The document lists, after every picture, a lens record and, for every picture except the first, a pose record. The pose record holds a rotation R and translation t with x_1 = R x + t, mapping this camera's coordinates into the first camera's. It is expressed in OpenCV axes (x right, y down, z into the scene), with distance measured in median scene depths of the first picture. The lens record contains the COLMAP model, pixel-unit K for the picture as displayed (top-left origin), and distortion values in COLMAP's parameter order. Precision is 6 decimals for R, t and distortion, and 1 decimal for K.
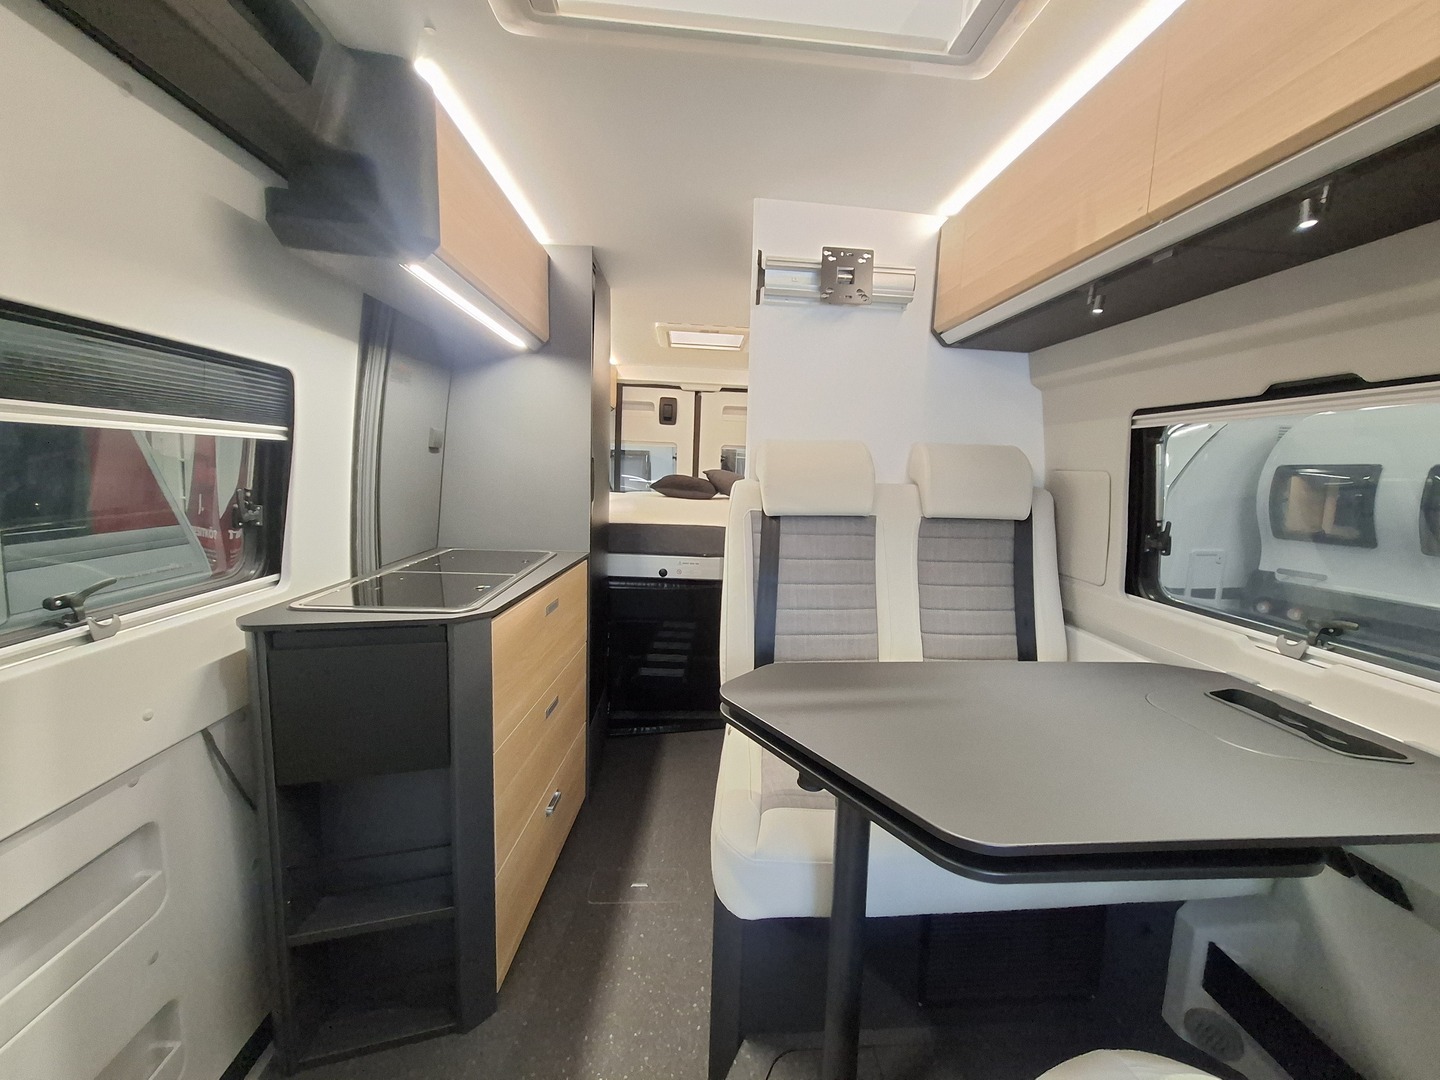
lens RADIAL K [[572.5, 0, 734.0], [0, 572.5, 540.8], [0, 0, 1]] dist [0.000473, -0.000140]
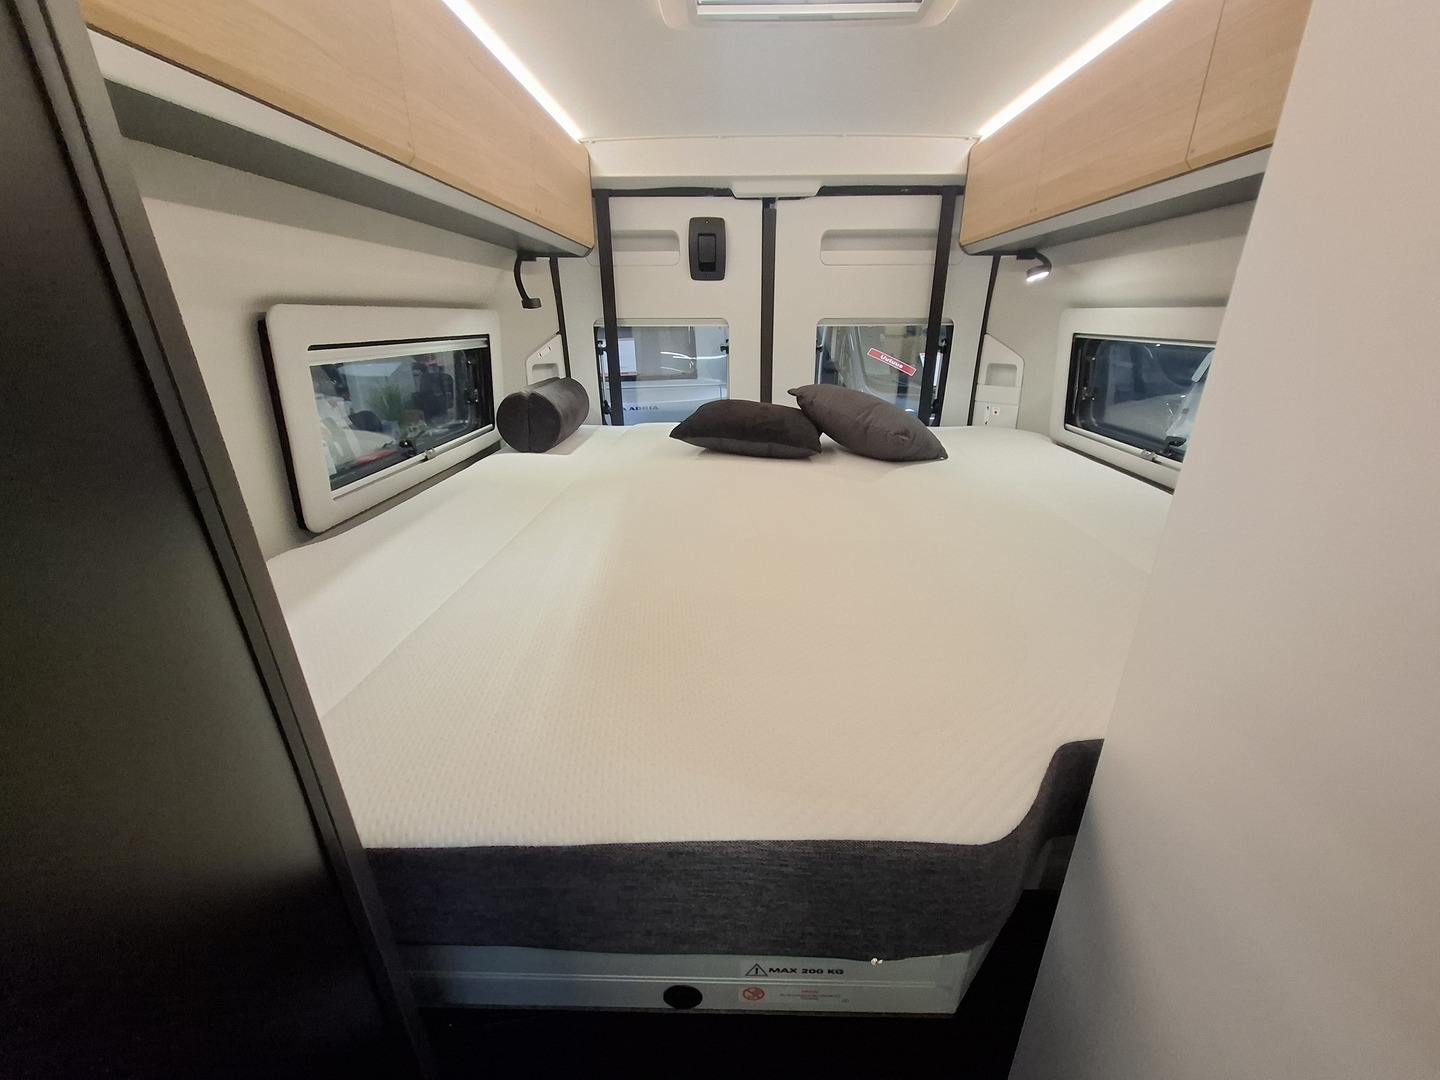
lens RADIAL K [[572.5, 0, 734.0], [0, 572.5, 540.8], [0, 0, 1]] dist [0.000473, -0.000140]
pose [[0.994482, -0.004456, -0.104814, -0.044900], [0.030033, 0.969375, 0.243742, -0.107744], [0.100518, -0.245545, 0.964160, 0.487346]]
